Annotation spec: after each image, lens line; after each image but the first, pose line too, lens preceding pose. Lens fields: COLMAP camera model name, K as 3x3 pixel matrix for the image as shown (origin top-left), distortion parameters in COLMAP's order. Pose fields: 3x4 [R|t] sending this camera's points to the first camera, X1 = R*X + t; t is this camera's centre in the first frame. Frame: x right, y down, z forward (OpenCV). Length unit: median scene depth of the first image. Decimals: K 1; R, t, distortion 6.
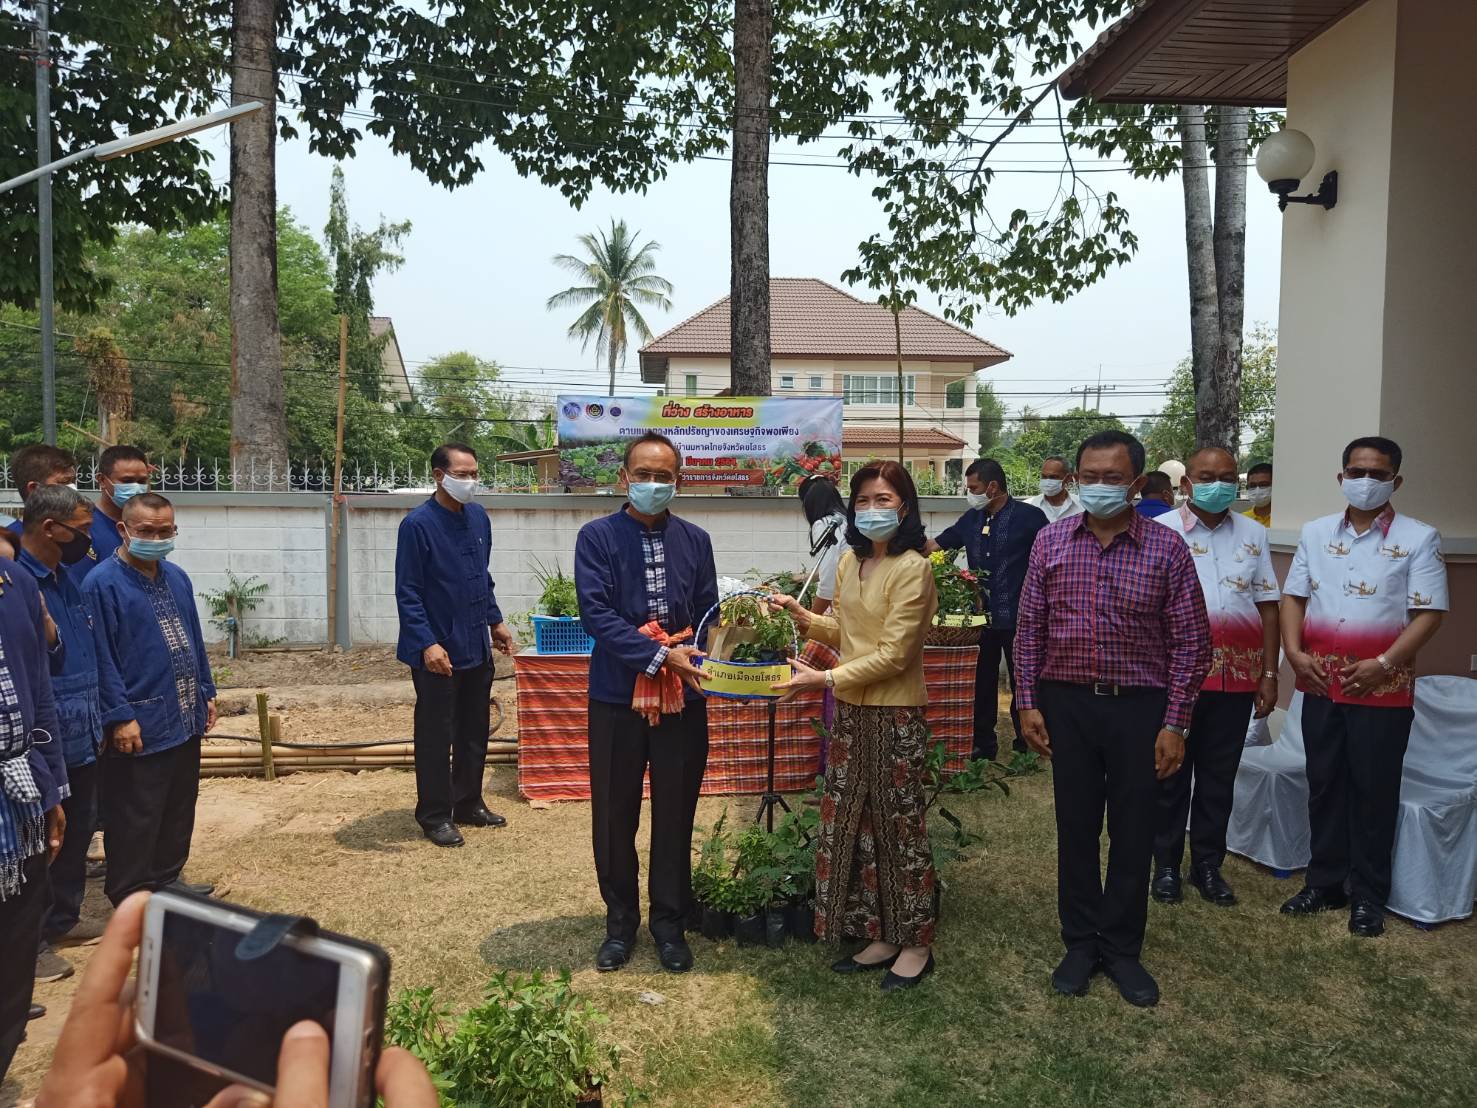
lens RADIAL K [[1125.9, 0, 784.8], [0, 1125.9, 551.7], [0, 0, 1]] dist [0.128399, -0.178776]
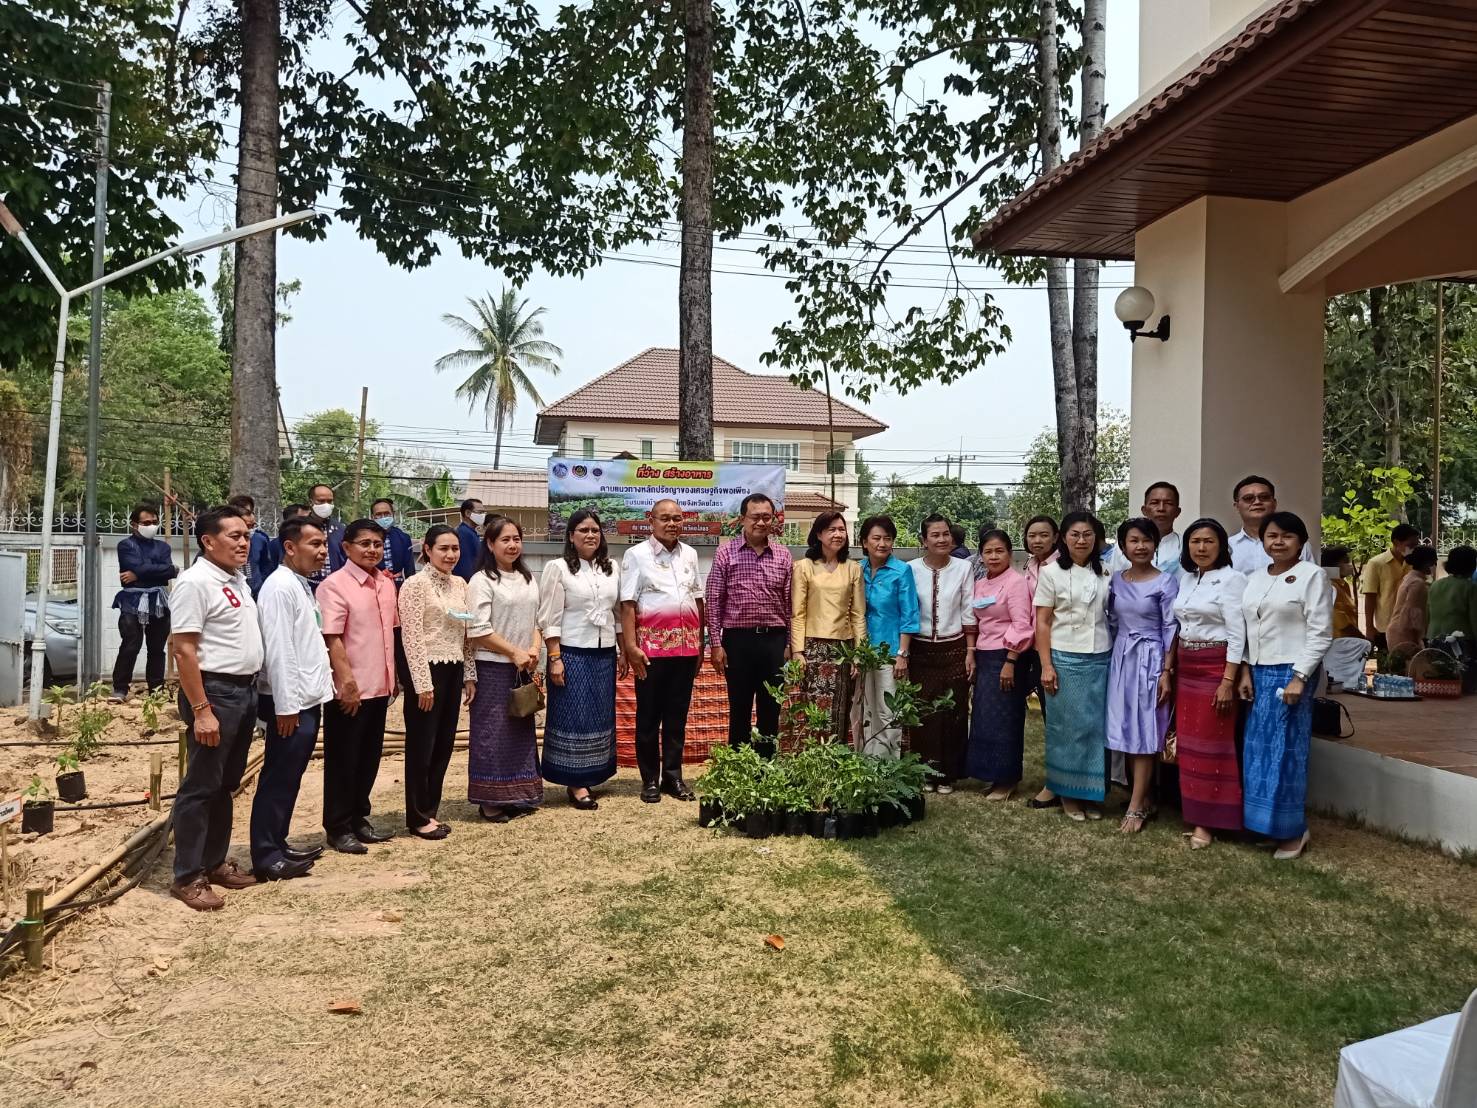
lens RADIAL K [[1317.3, 0, 736.5], [0, 1317.3, 571.4], [0, 0, 1]] dist [0.132458, -0.196381]
pose [[0.991448, 0.006276, 0.130350, -0.144177], [0.000395, 0.998694, -0.051084, 0.039822], [-0.130501, 0.050699, 0.990151, -0.300616]]
